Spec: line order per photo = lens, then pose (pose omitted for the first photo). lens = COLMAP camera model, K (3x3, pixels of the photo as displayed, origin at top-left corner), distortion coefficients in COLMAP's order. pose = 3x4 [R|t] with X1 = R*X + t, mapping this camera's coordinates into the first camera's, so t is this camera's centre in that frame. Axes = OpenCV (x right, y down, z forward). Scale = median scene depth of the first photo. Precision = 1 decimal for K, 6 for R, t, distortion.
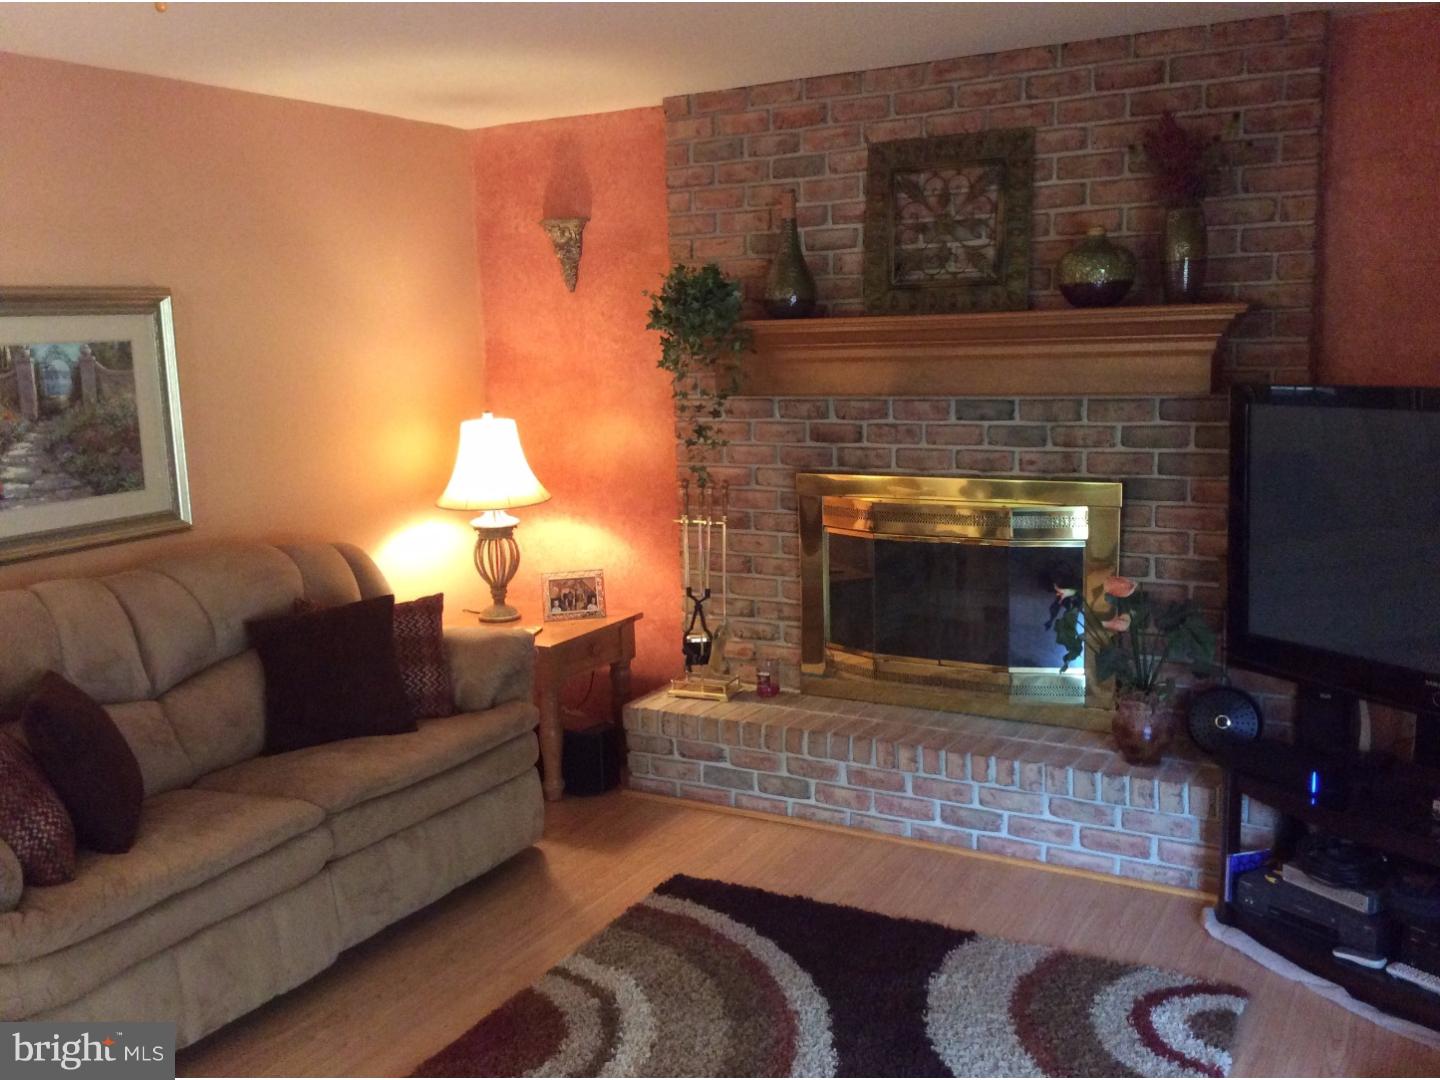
lens RADIAL K [[1329.8, 0, 716.3], [0, 1329.8, 543.1], [0, 0, 1]] dist [0.124298, -0.259804]
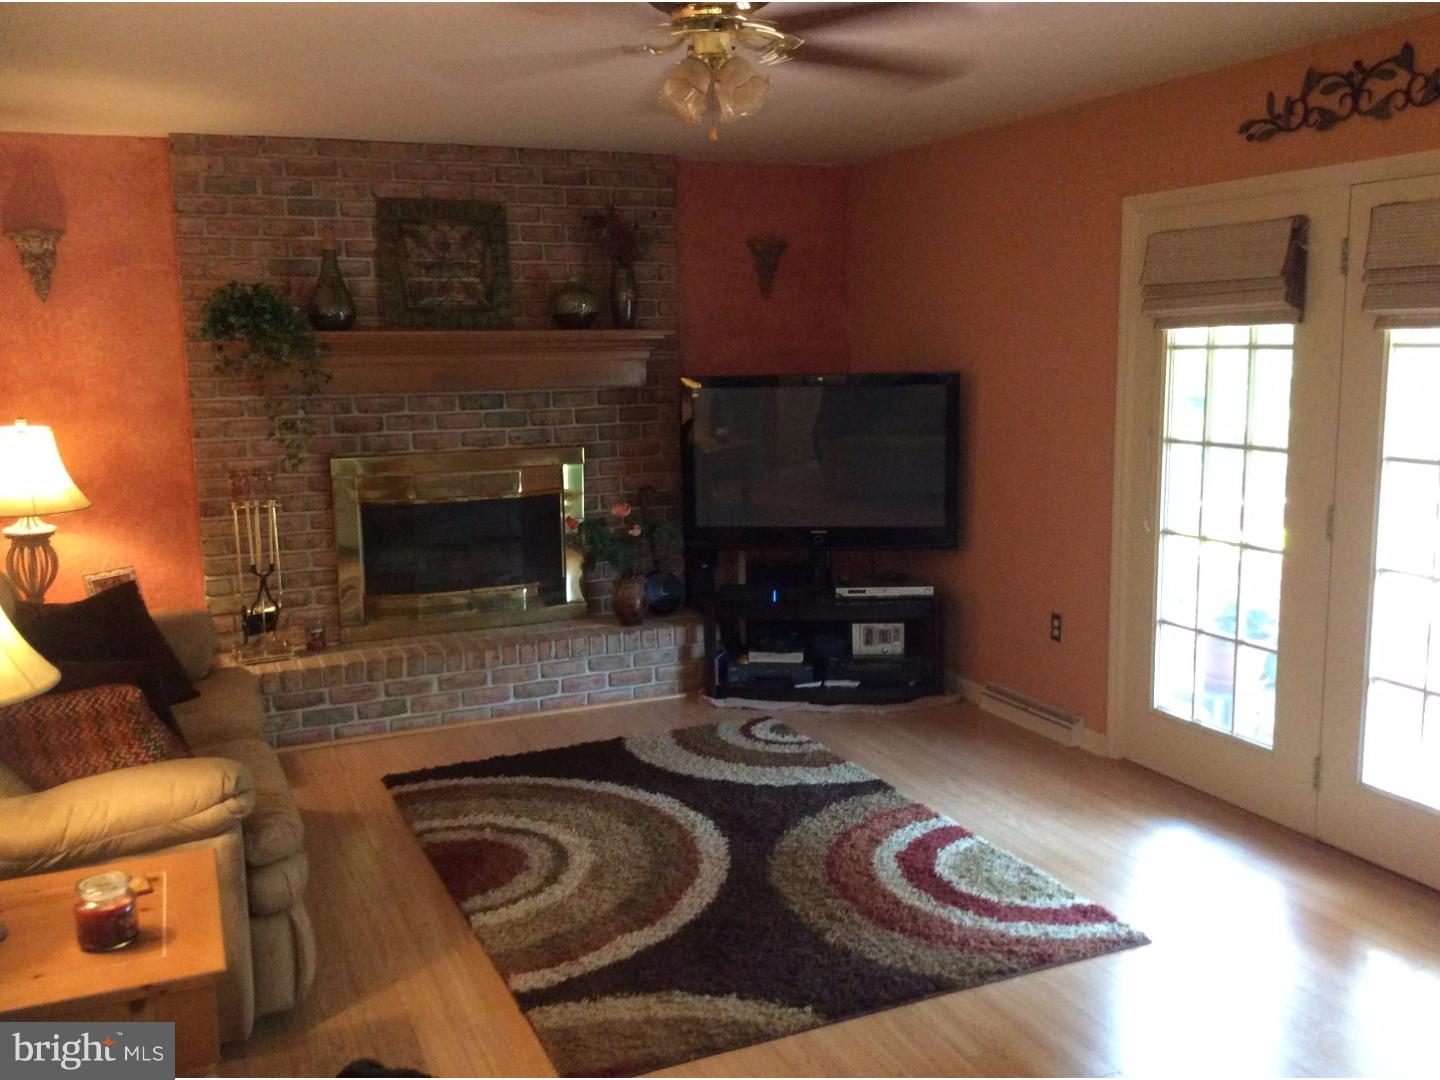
lens RADIAL K [[1343.2, 0, 796.4], [0, 1343.2, 542.2], [0, 0, 1]] dist [0.125782, -0.228297]
pose [[0.570278, -0.106850, 0.814473, -0.765109], [0.128850, 0.990866, 0.039772, 0.029647], [-0.811283, 0.082264, 0.578837, -0.053167]]
